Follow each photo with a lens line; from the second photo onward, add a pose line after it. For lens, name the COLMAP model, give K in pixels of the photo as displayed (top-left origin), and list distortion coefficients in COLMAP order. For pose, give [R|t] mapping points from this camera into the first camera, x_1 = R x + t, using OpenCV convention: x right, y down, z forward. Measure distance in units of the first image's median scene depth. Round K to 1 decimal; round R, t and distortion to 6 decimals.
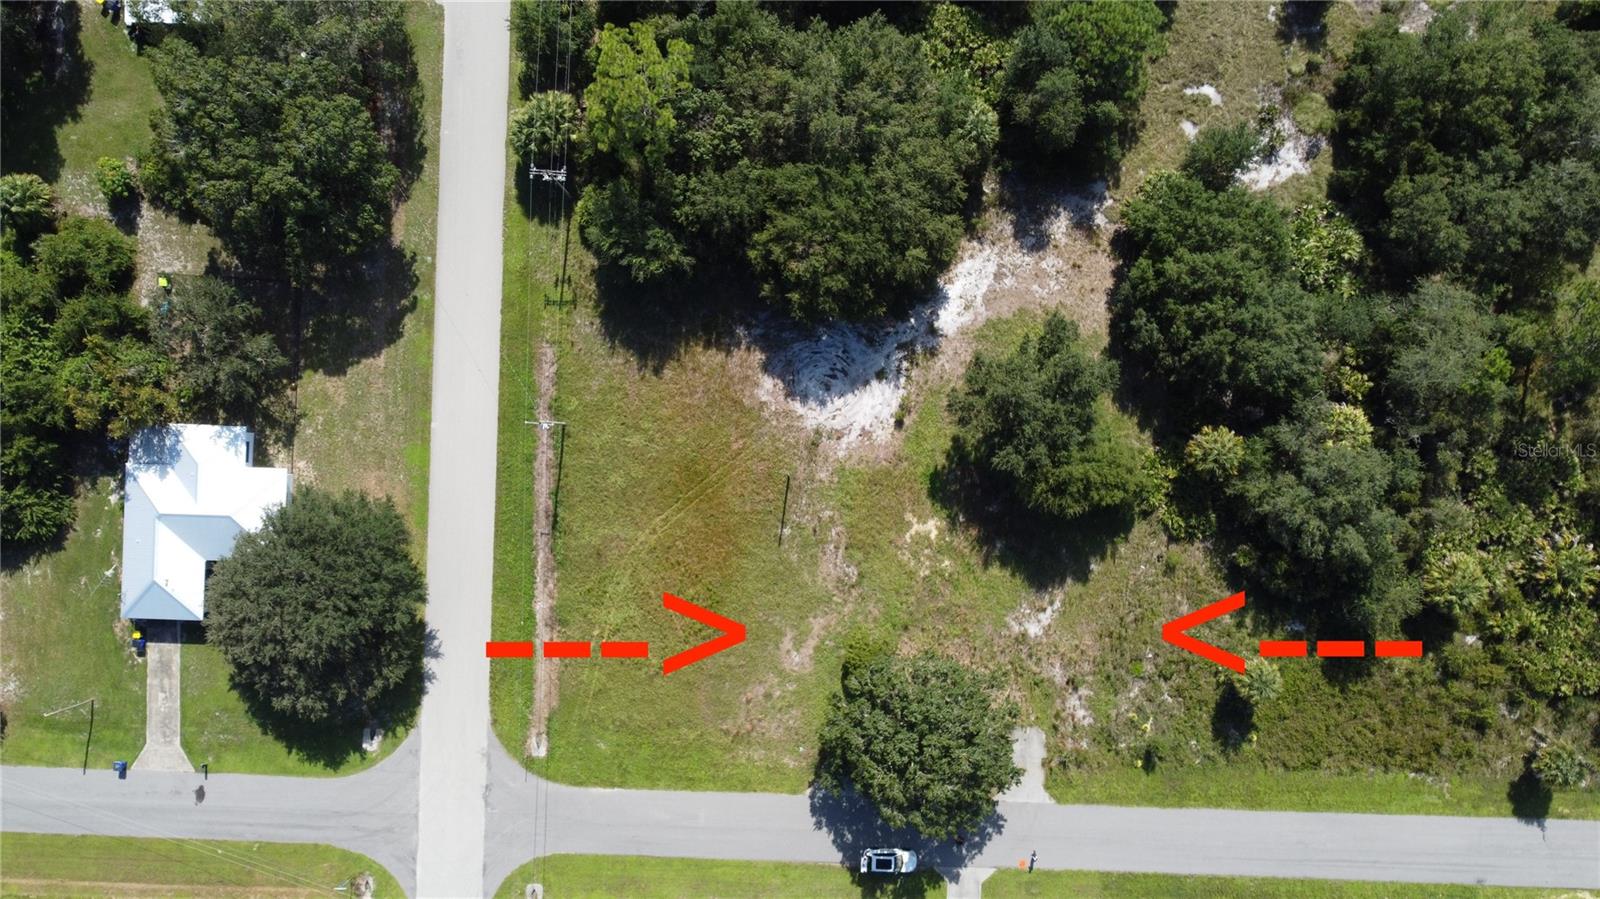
lens RADIAL K [[1125.5, 0, 800.0], [0, 1125.5, 449.5], [0, 0, 1]] dist [-0.004809, -0.002733]
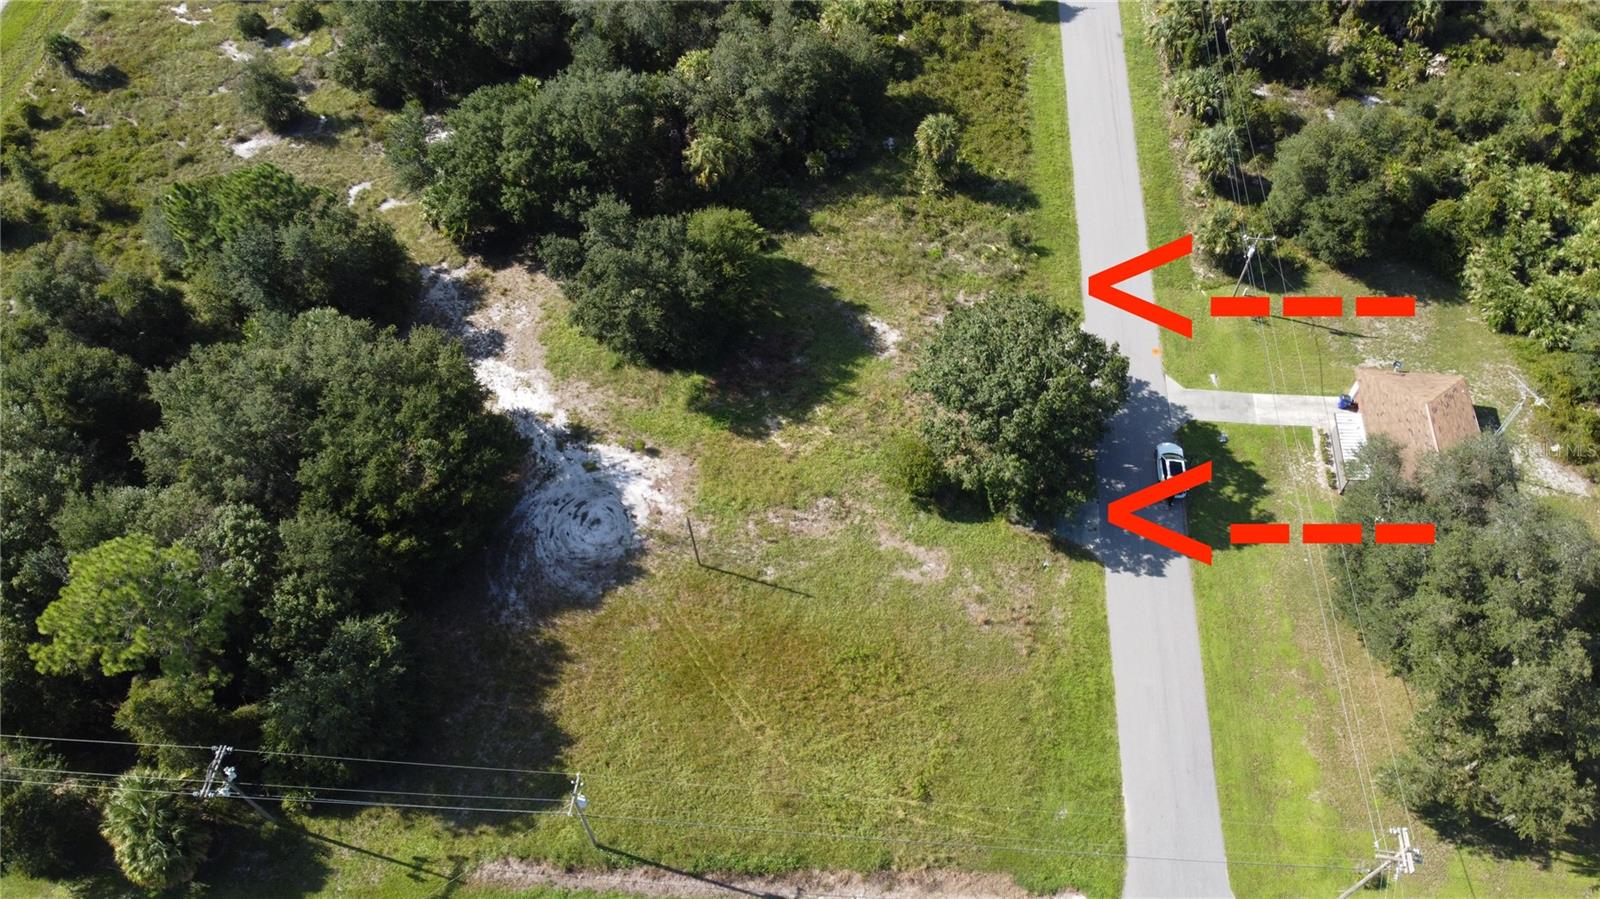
lens RADIAL K [[1125.5, 0, 800.0], [0, 1125.5, 449.5], [0, 0, 1]] dist [-0.004809, -0.002733]
pose [[0.034861, -0.844277, 0.534772, -0.360785], [0.999275, 0.021261, -0.031575, 0.116455], [0.015288, 0.535485, 0.844406, 0.285543]]
